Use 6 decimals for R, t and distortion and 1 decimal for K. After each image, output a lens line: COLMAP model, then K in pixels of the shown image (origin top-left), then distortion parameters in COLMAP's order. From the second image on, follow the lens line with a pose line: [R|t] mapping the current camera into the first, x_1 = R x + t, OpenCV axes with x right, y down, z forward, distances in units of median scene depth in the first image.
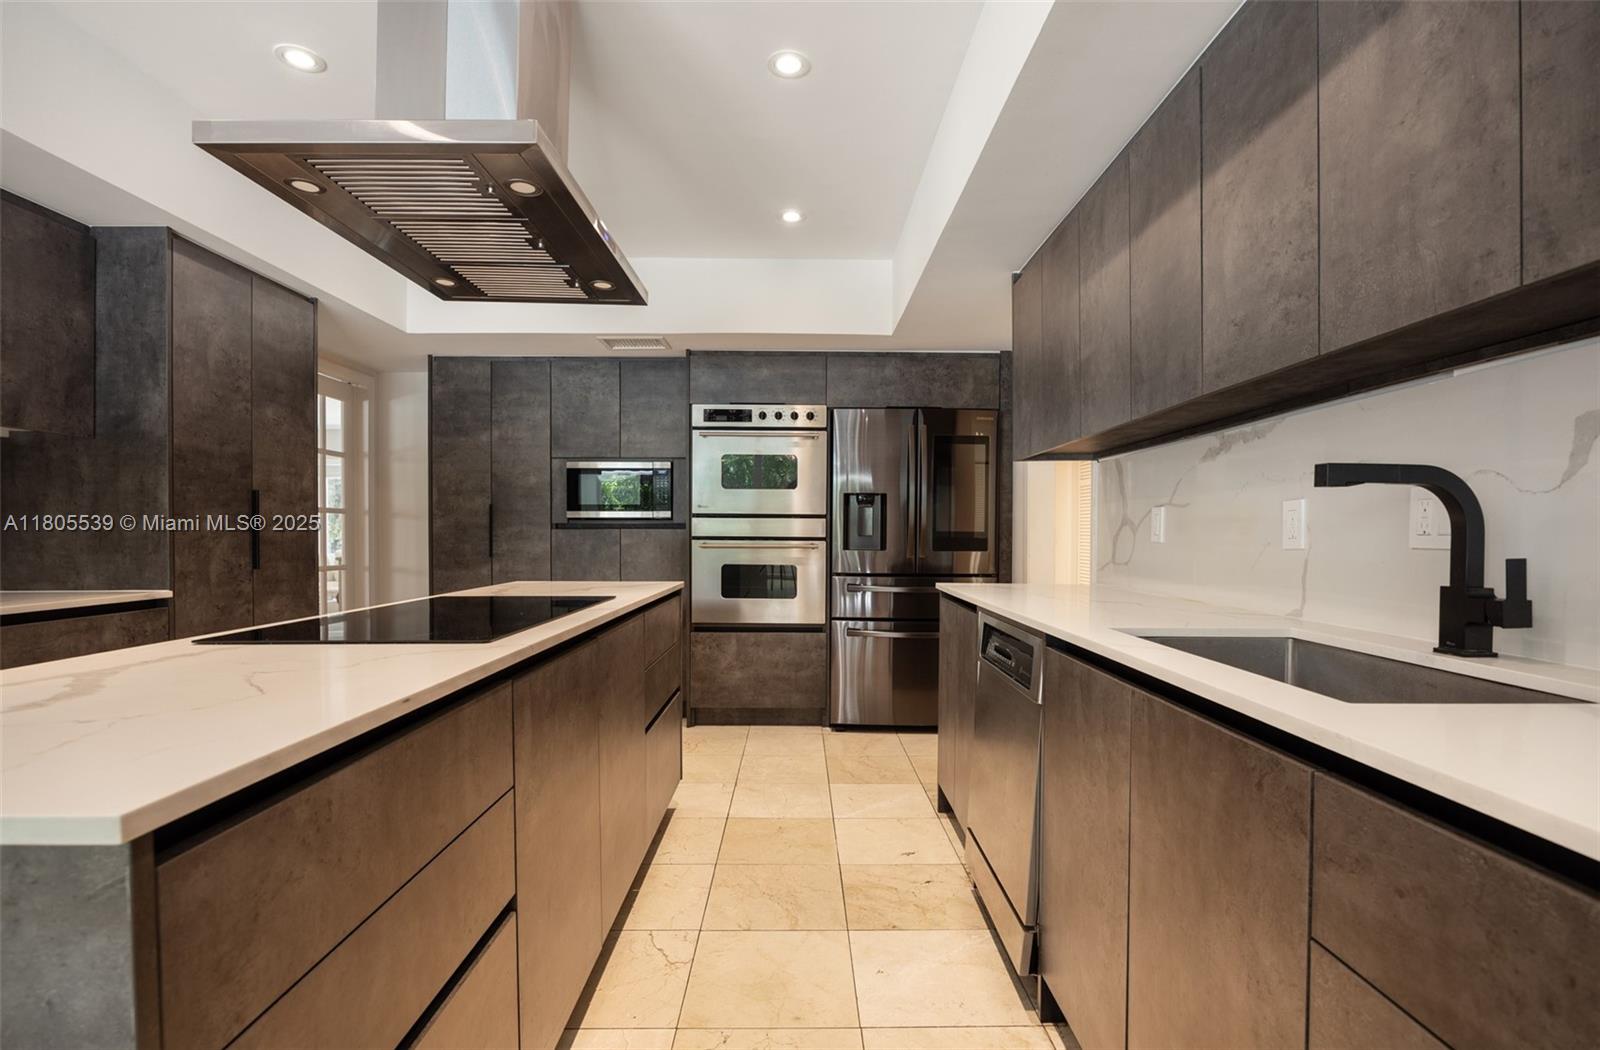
lens RADIAL K [[730.3, 0, 810.0], [0, 730.3, 542.5], [0, 0, 1]] dist [-0.017047, -0.000633]
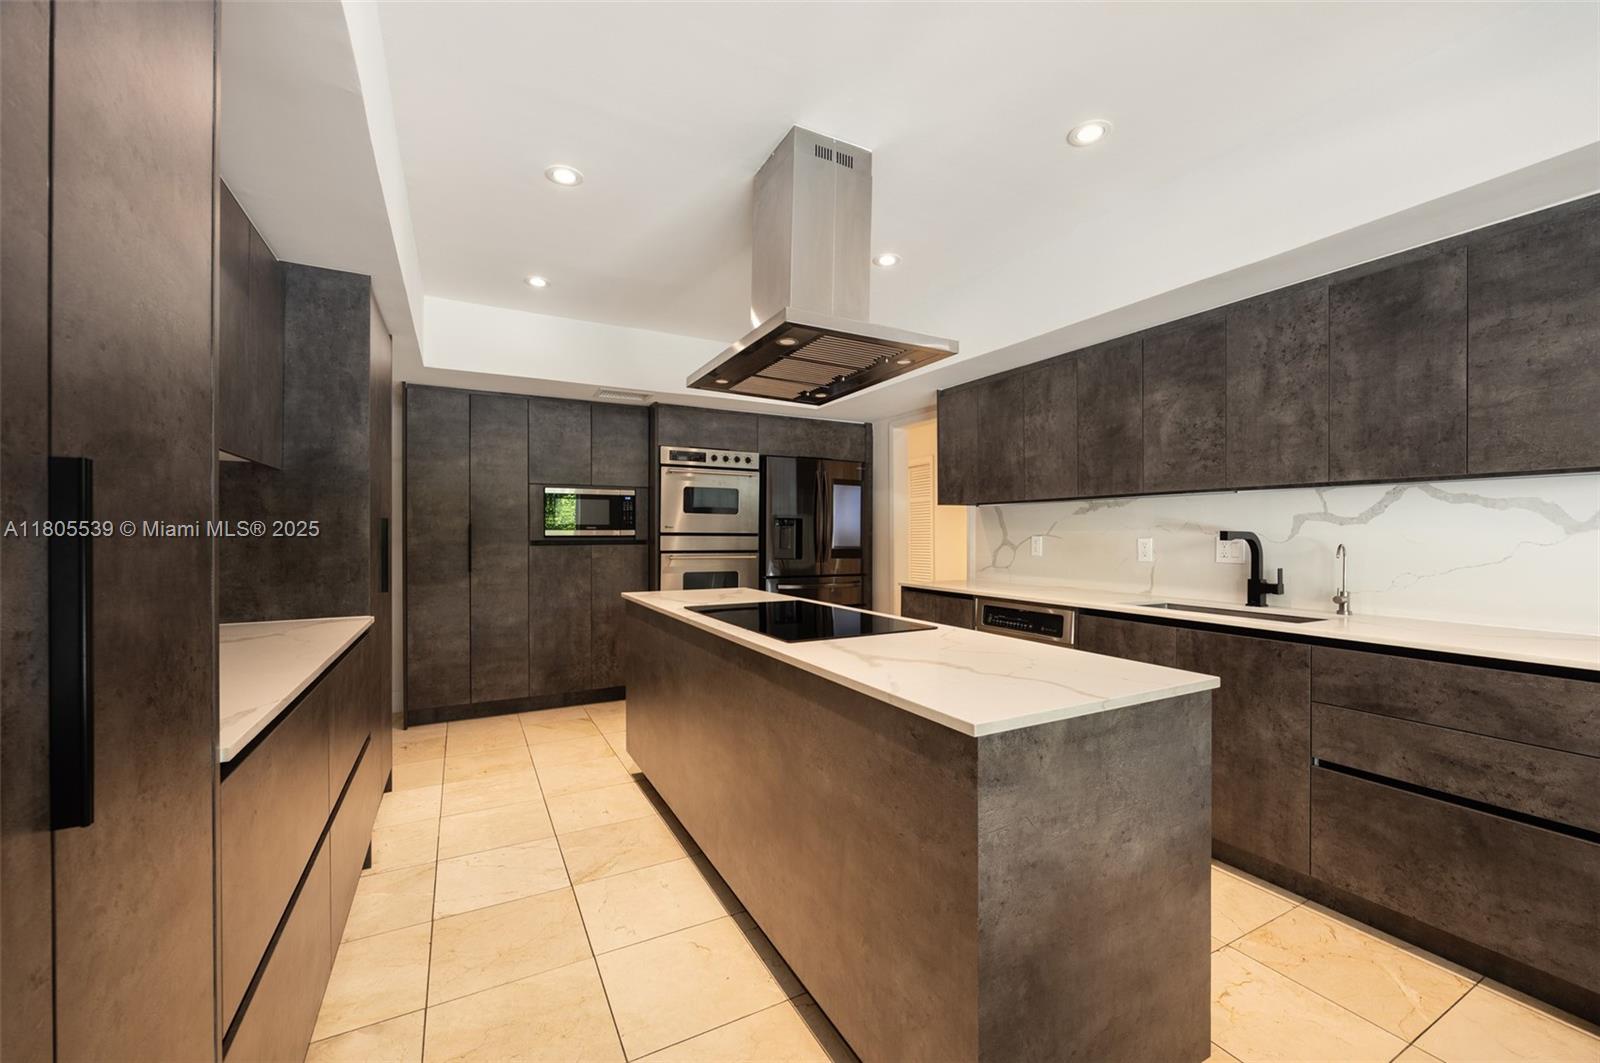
lens RADIAL K [[624.1, 0, 800.0], [0, 624.1, 531.5], [0, 0, 1]] dist [-0.001485, -0.000007]
pose [[0.890762, 0.001236, 0.454469, -0.436645], [0.006475, 0.999860, -0.015410, -0.023656], [-0.454424, 0.016670, 0.890629, -0.066010]]
